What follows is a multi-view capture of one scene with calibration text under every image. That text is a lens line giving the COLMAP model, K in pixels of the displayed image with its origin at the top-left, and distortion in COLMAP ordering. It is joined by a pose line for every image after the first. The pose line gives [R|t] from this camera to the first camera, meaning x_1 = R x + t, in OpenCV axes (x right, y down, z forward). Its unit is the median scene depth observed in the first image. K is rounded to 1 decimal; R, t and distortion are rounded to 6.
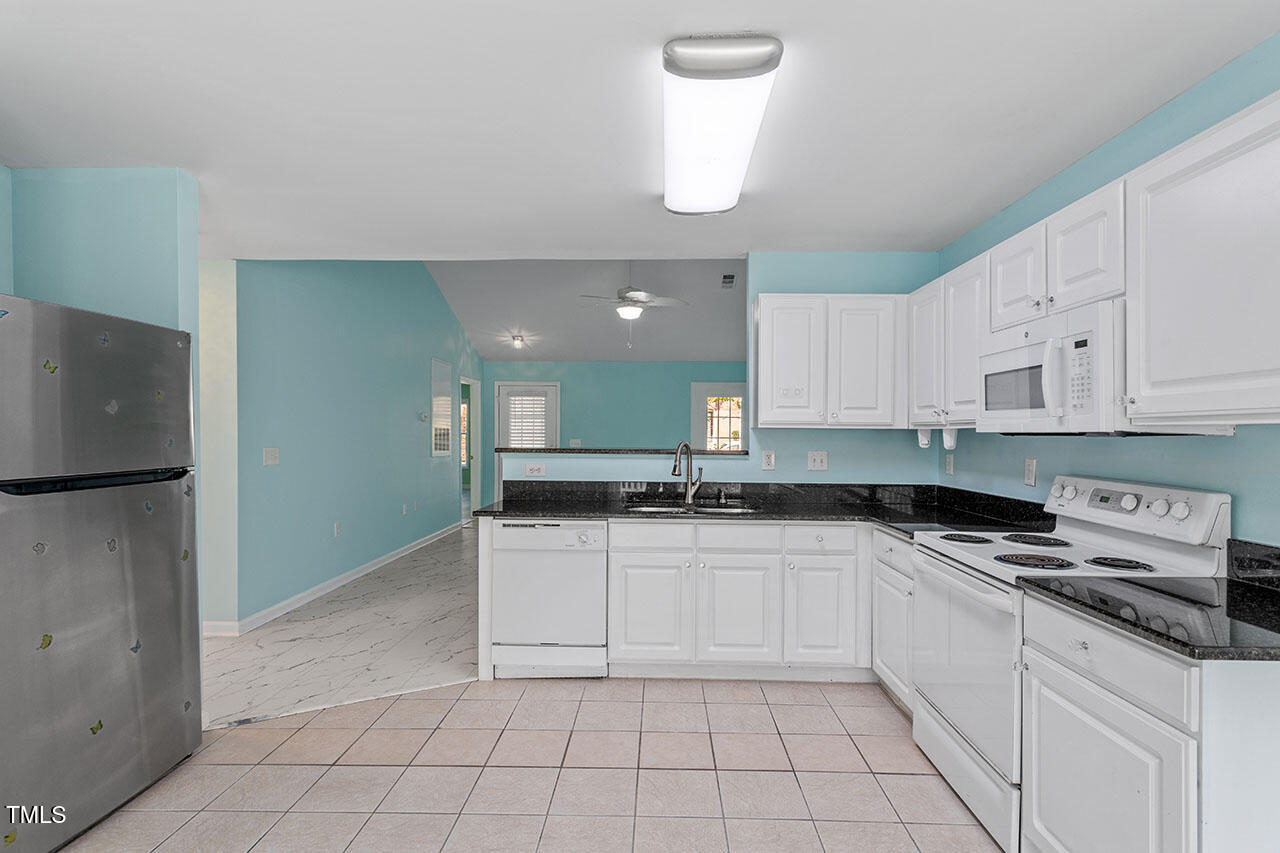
lens RADIAL K [[631.8, 0, 635.8], [0, 631.8, 439.6], [0, 0, 1]] dist [0.003614, 0.000327]
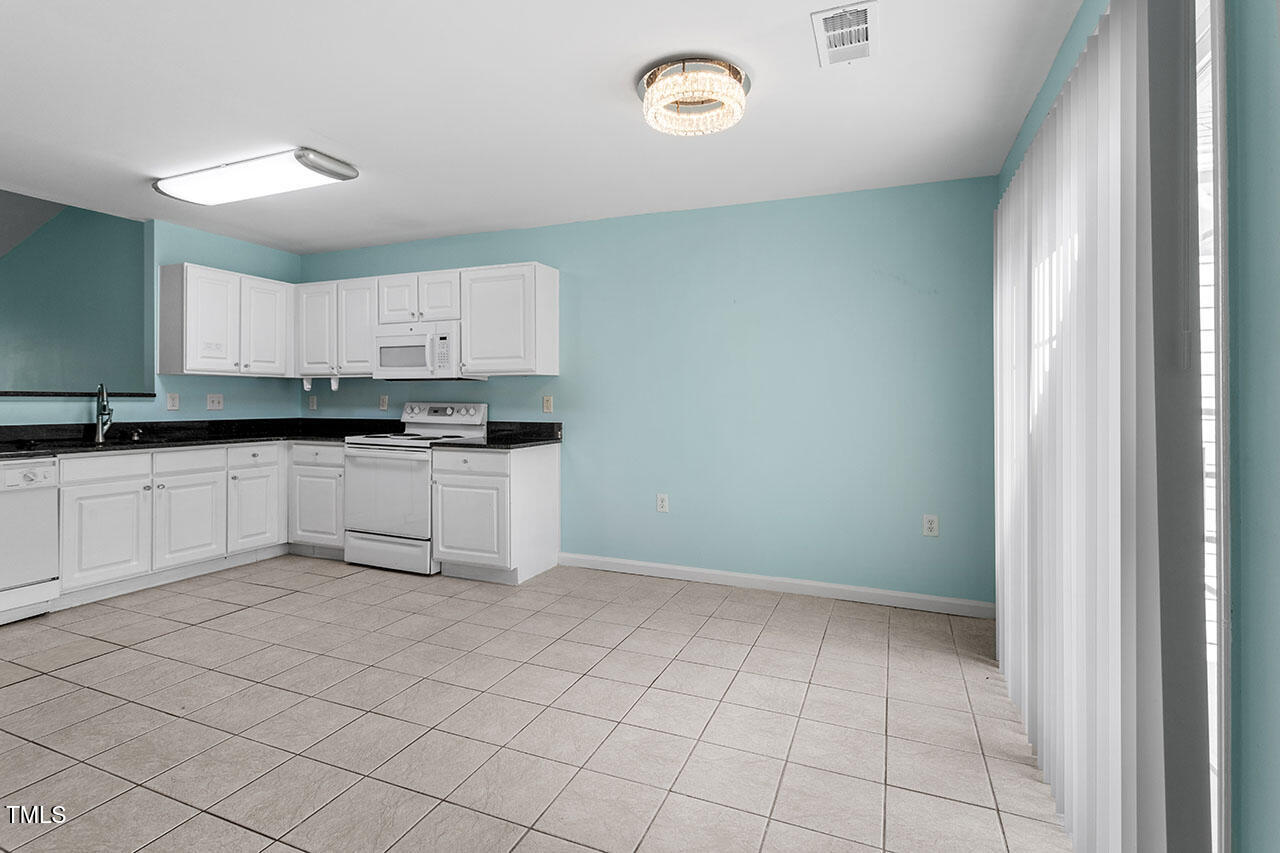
lens RADIAL K [[625.7, 0, 639.9], [0, 625.7, 398.1], [0, 0, 1]] dist [-0.000899, 0.000180]
pose [[0.355521, -0.001299, 0.934667, -0.695997], [0.007925, 0.999967, -0.001625, 0.042856], [-0.934635, 0.007986, 0.355520, -0.268781]]
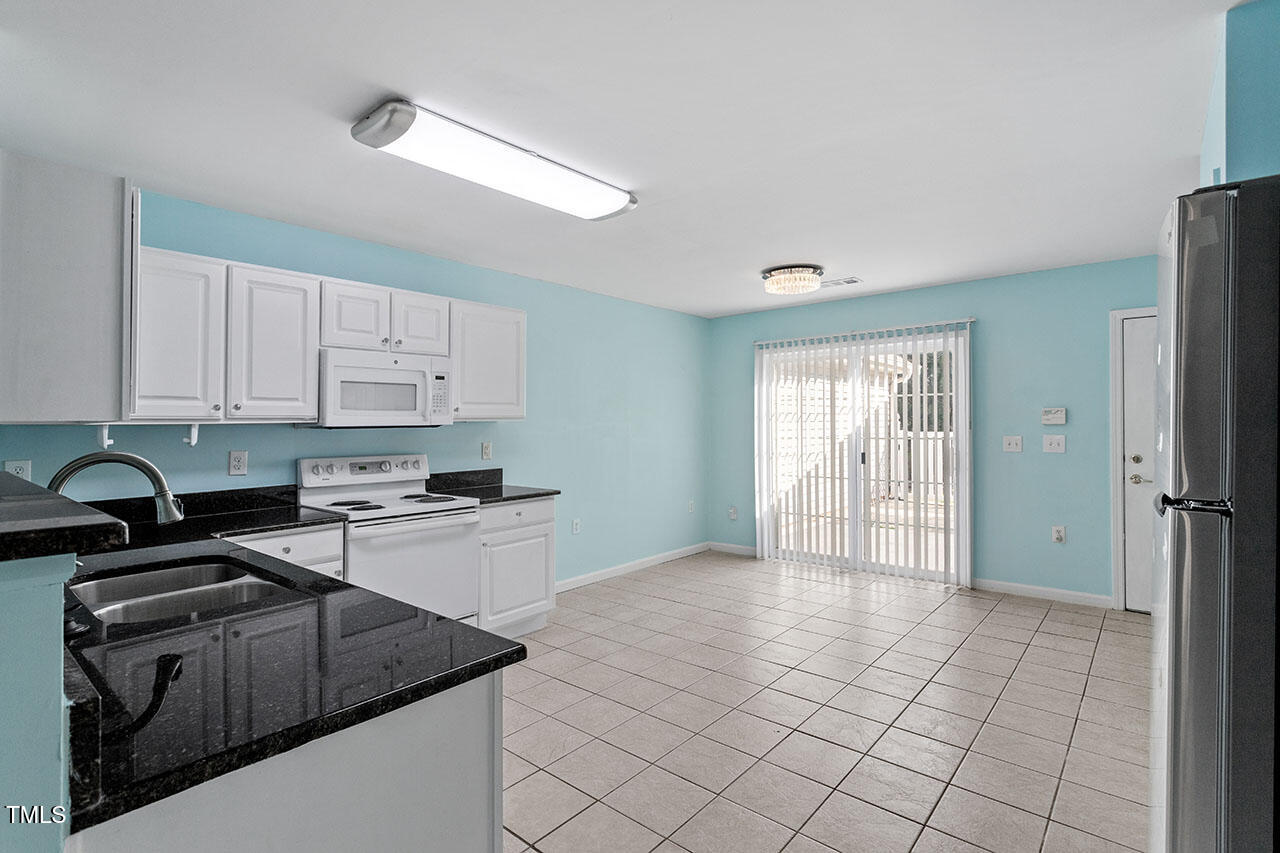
lens RADIAL K [[626.9, 0, 638.3], [0, 626.9, 422.1], [0, 0, 1]] dist [-0.002397, 0.000475]
pose [[-0.792494, 0.003326, 0.609871, -0.554643], [0.012360, 0.999867, 0.010609, -0.020696], [-0.609754, 0.015945, -0.792430, 1.323031]]
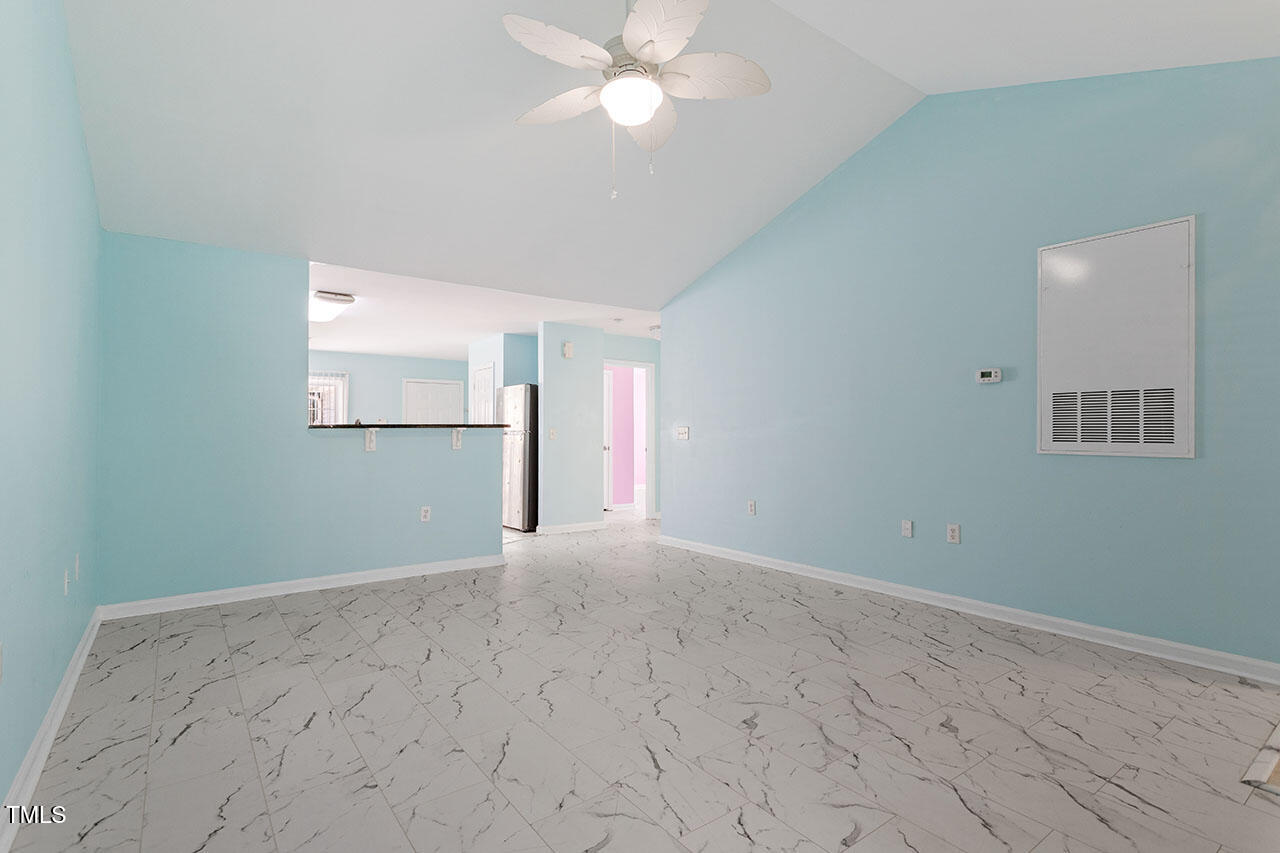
lens RADIAL K [[617.3, 0, 635.1], [0, 617.3, 425.0], [0, 0, 1]] dist [0.002319, 0.001031]
pose [[-0.784079, -0.006718, -0.620624, 0.524858], [-0.003600, 0.999974, -0.006276, 0.023973], [0.620650, -0.002687, -0.784083, 2.864302]]
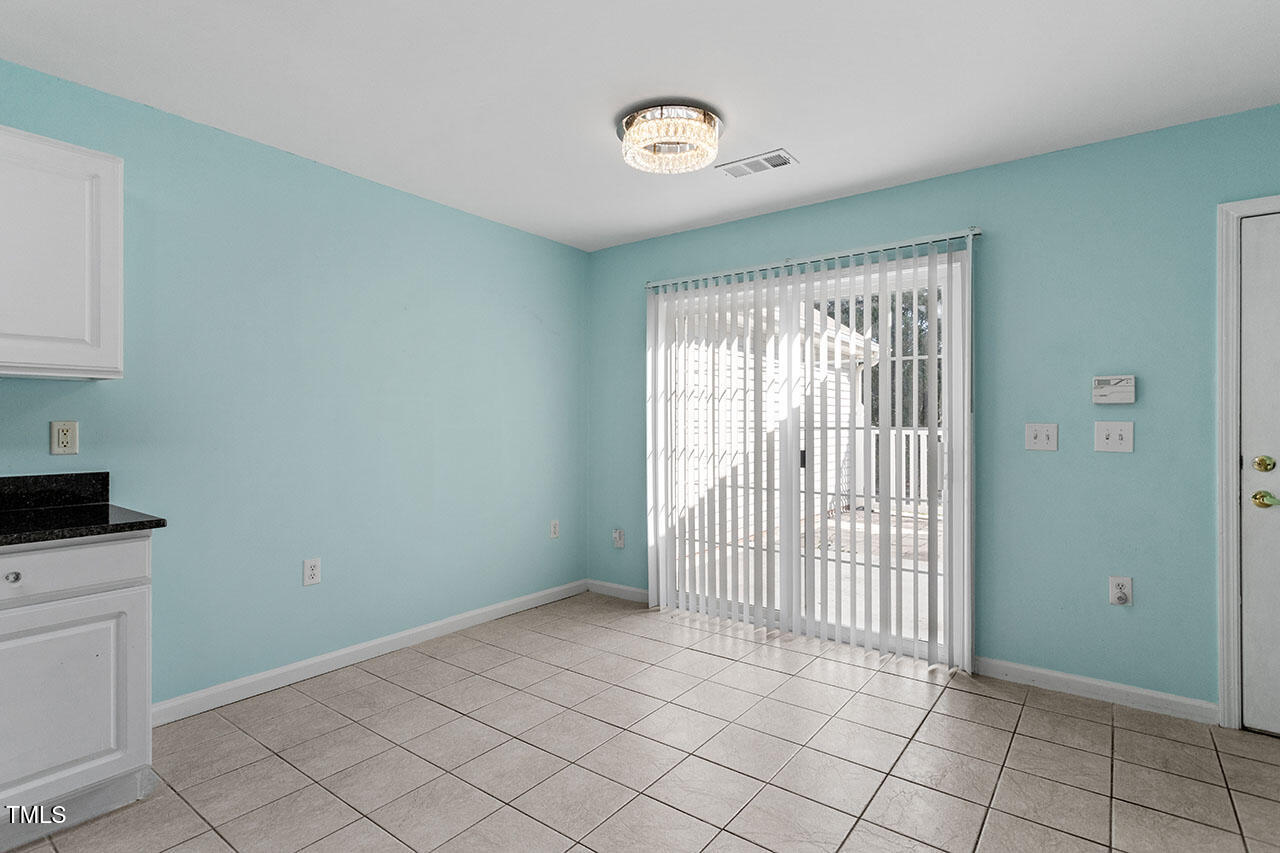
lens RADIAL K [[633.6, 0, 642.2], [0, 633.6, 414.2], [0, 0, 1]] dist [0.003562, 0.000178]
pose [[-0.823297, 0.000505, 0.567611, -0.392379], [0.000650, 1.000000, 0.000053, 0.026443], [-0.567611, 0.000413, -0.823297, 0.655169]]
